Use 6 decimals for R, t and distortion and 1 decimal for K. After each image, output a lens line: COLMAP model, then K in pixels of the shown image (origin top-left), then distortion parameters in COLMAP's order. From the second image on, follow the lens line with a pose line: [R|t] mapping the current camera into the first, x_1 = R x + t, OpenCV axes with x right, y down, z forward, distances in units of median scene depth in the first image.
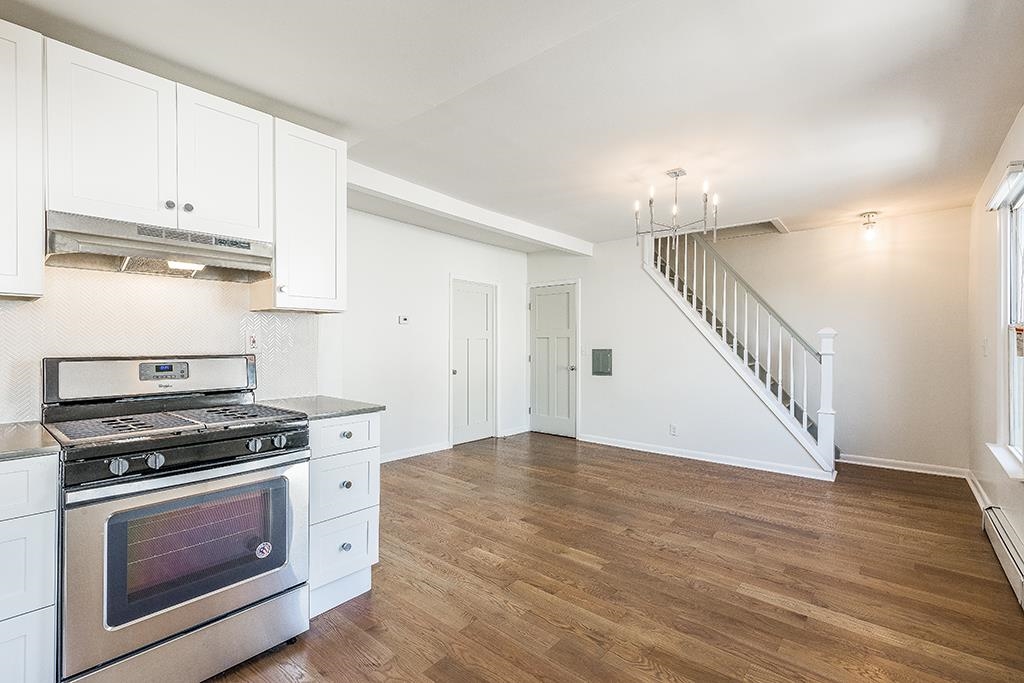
lens RADIAL K [[480.5, 0, 483.2], [0, 480.5, 343.8], [0, 0, 1]] dist [0.004625, 0.001262]
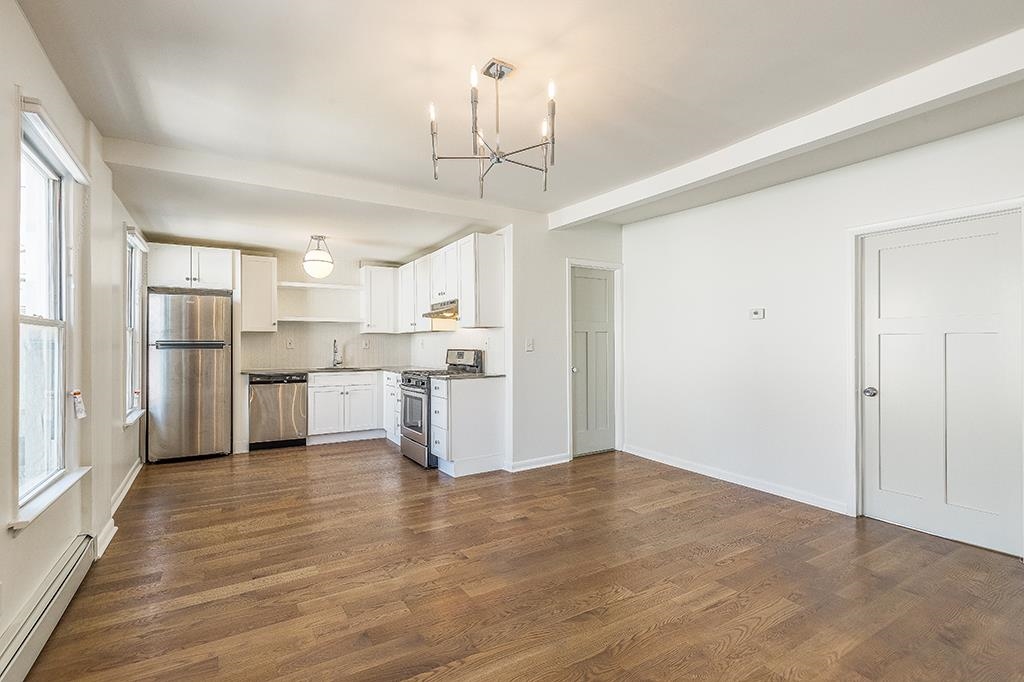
lens RADIAL K [[472.5, 0, 517.0], [0, 472.5, 340.9], [0, 0, 1]] dist [0.008649, -0.000989]
pose [[-0.290486, -0.014326, -0.956772, 1.551328], [-0.001508, 0.999894, -0.014513, 0.014769], [0.956878, -0.002773, -0.290477, 1.898525]]
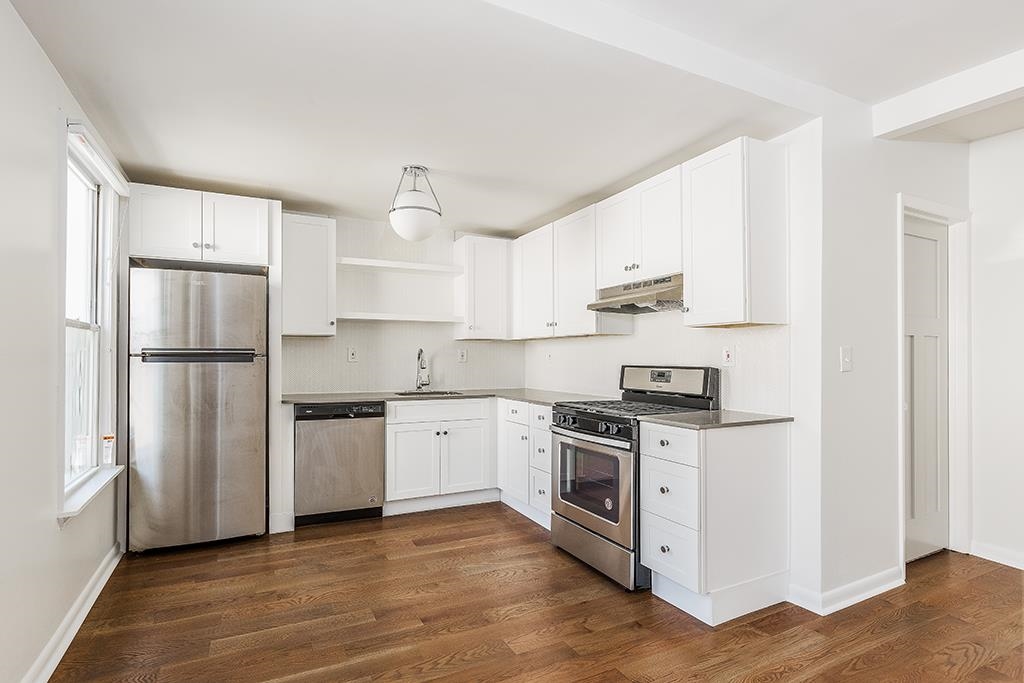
lens RADIAL K [[486.8, 0, 536.5], [0, 486.8, 352.6], [0, 0, 1]] dist [0.001015, -0.000326]
pose [[-0.319013, -0.012060, -0.947674, 0.807320], [-0.006835, 0.999922, -0.010424, 0.003165], [0.947726, 0.003152, -0.319070, 1.056179]]
